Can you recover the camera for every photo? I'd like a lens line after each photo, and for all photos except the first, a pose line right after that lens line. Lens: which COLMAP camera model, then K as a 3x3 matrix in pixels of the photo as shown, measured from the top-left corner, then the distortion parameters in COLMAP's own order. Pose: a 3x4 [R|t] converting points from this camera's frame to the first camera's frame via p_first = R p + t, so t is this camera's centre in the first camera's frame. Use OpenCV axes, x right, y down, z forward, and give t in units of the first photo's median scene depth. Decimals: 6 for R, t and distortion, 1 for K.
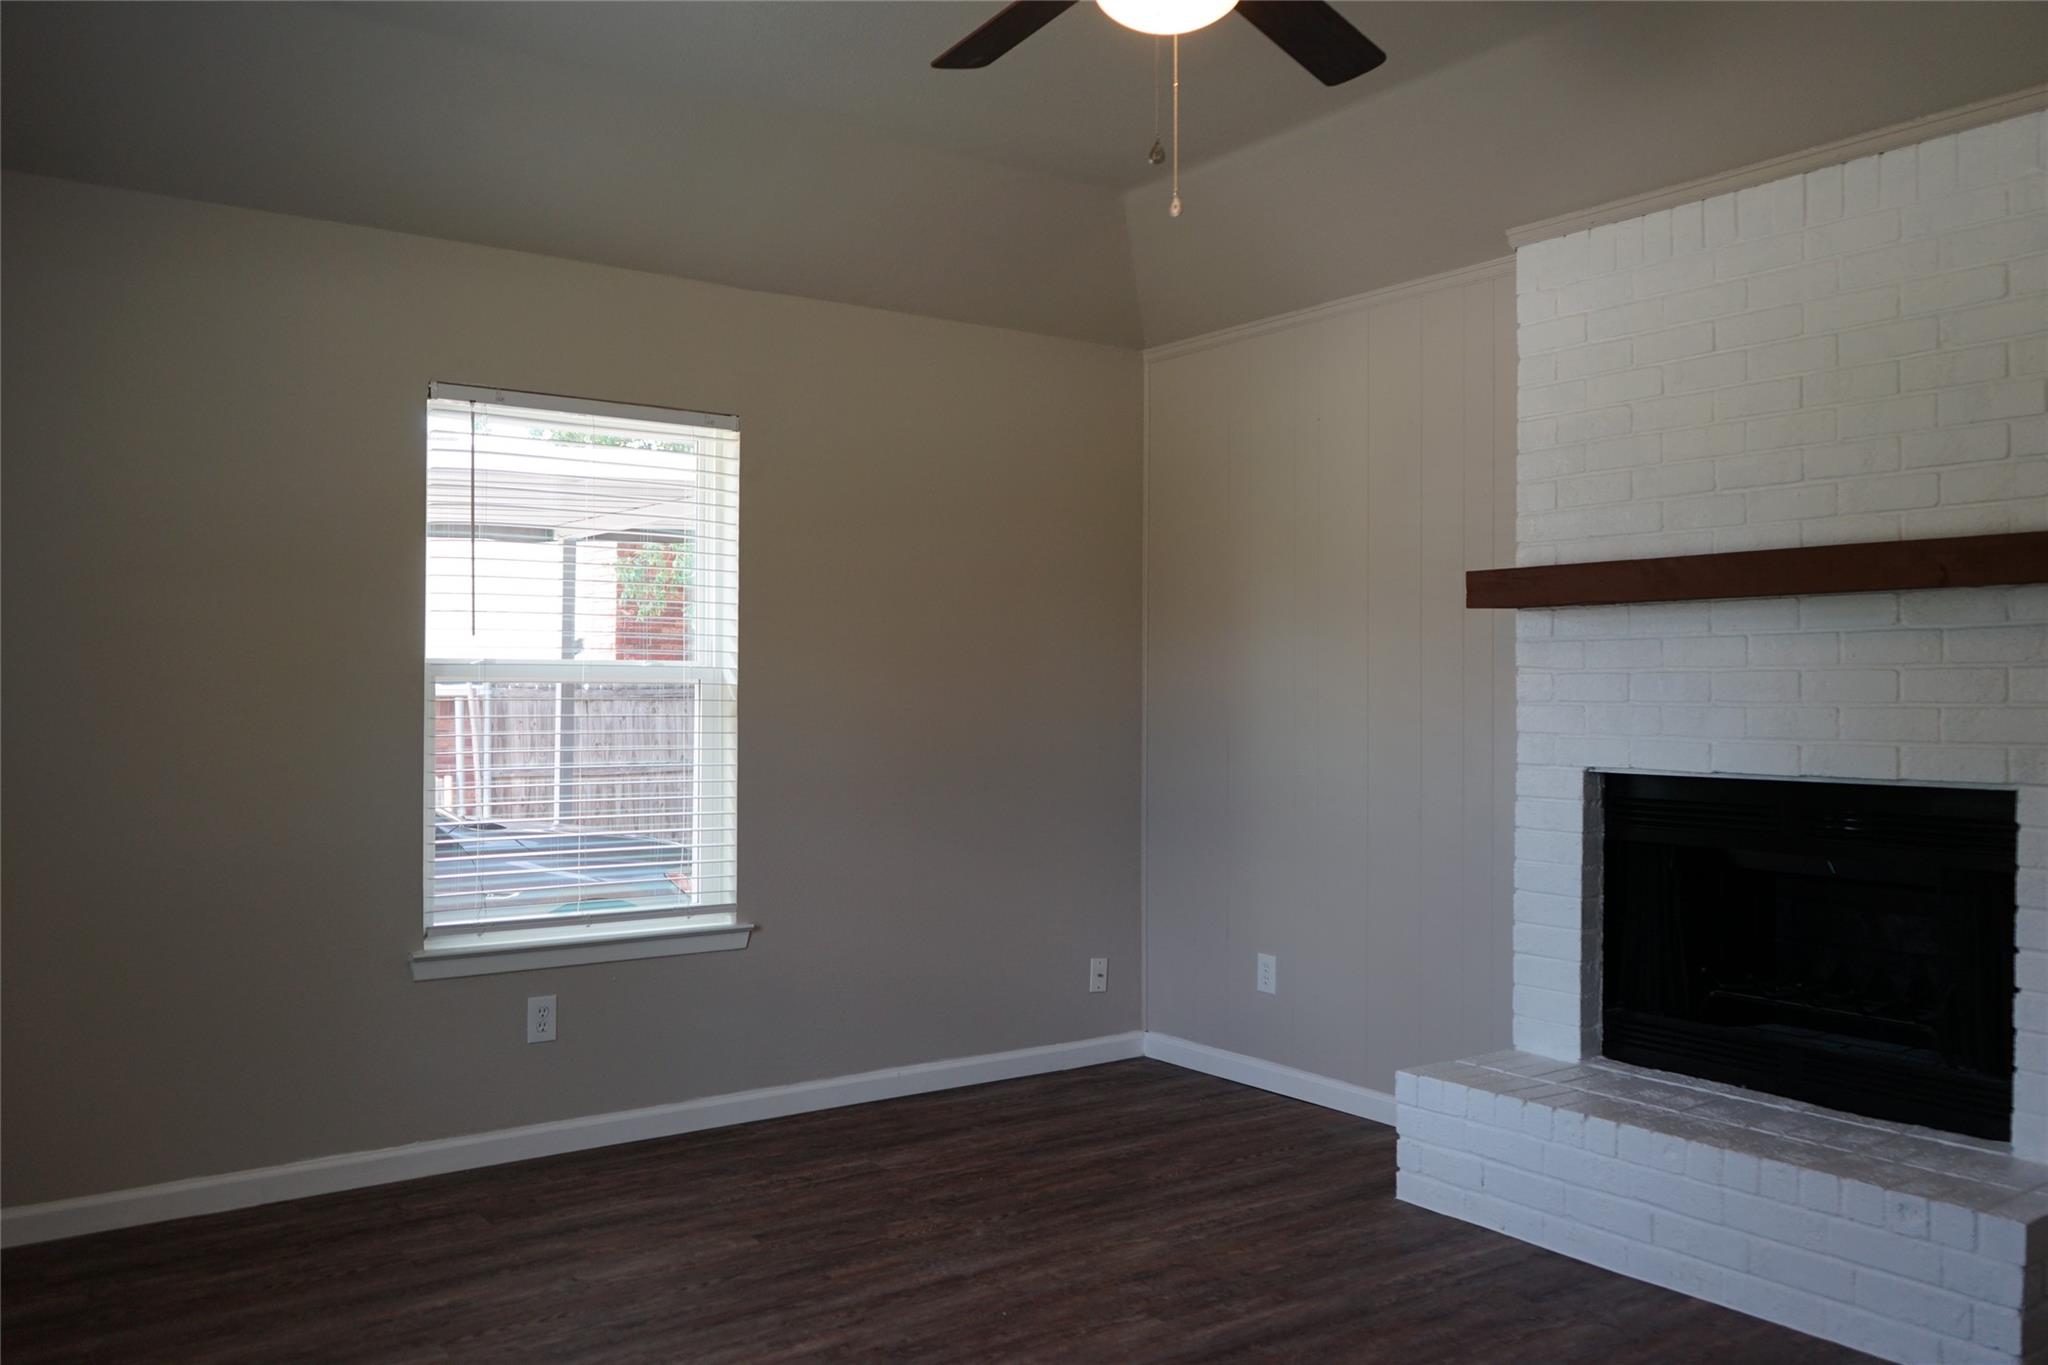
lens RADIAL K [[1614.1, 0, 1024.0], [0, 1614.1, 682.5], [0, 0, 1]] dist [-0.010573, 0.005726]
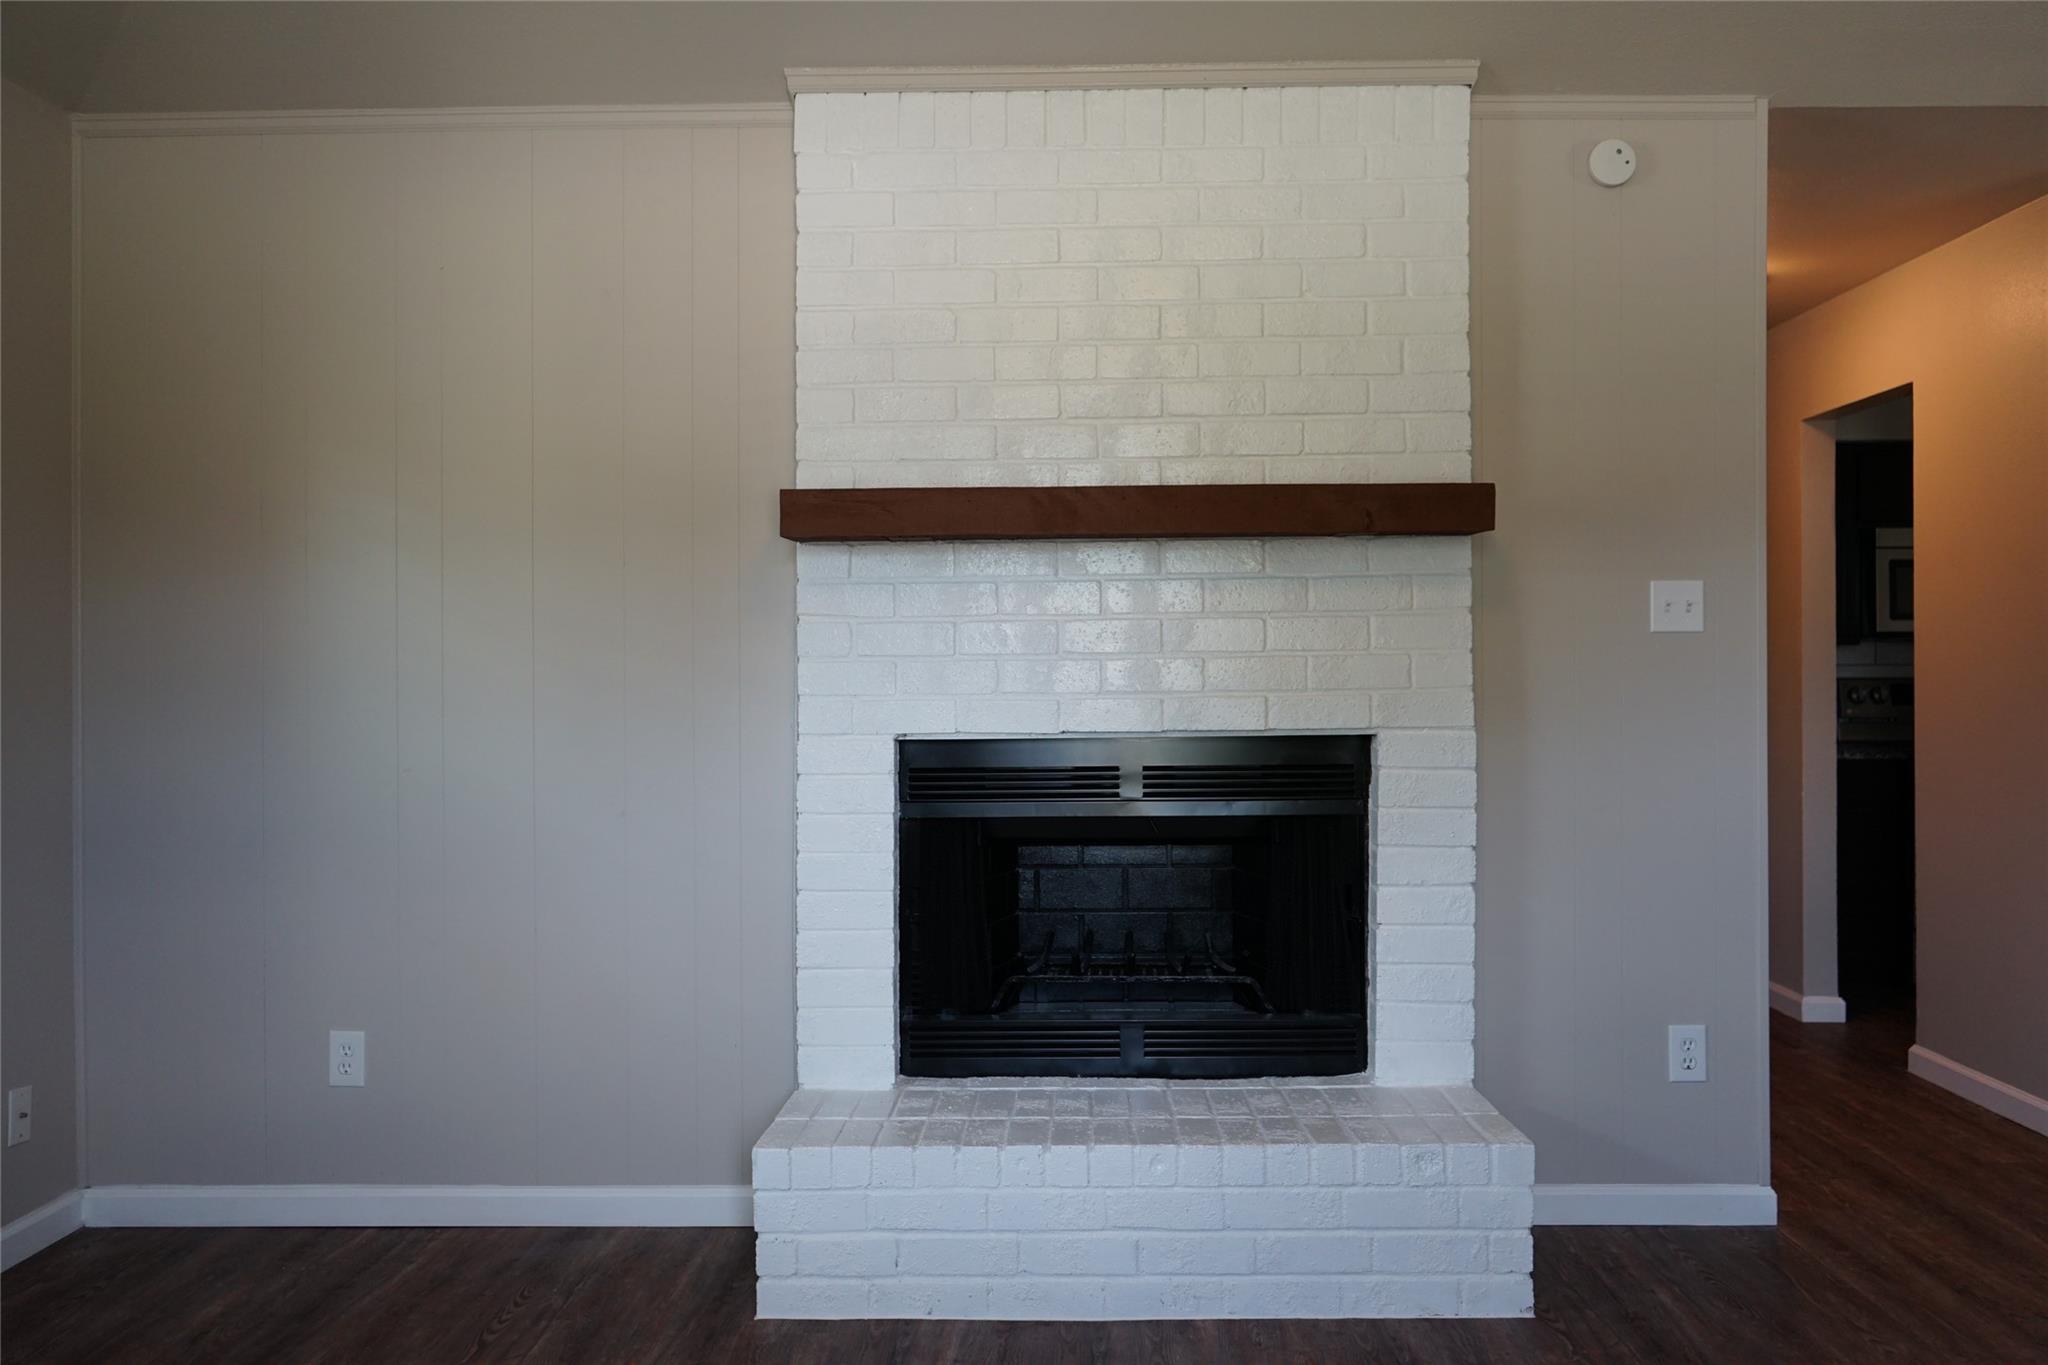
lens RADIAL K [[1677.6, 0, 1025.0], [0, 1677.6, 657.3], [0, 0, 1]] dist [-0.006484, -0.003111]
pose [[0.603691, -0.009473, 0.797162, -0.342744], [0.006657, 0.999954, 0.006842, 0.007705], [-0.797190, 0.001176, 0.603727, 0.468761]]
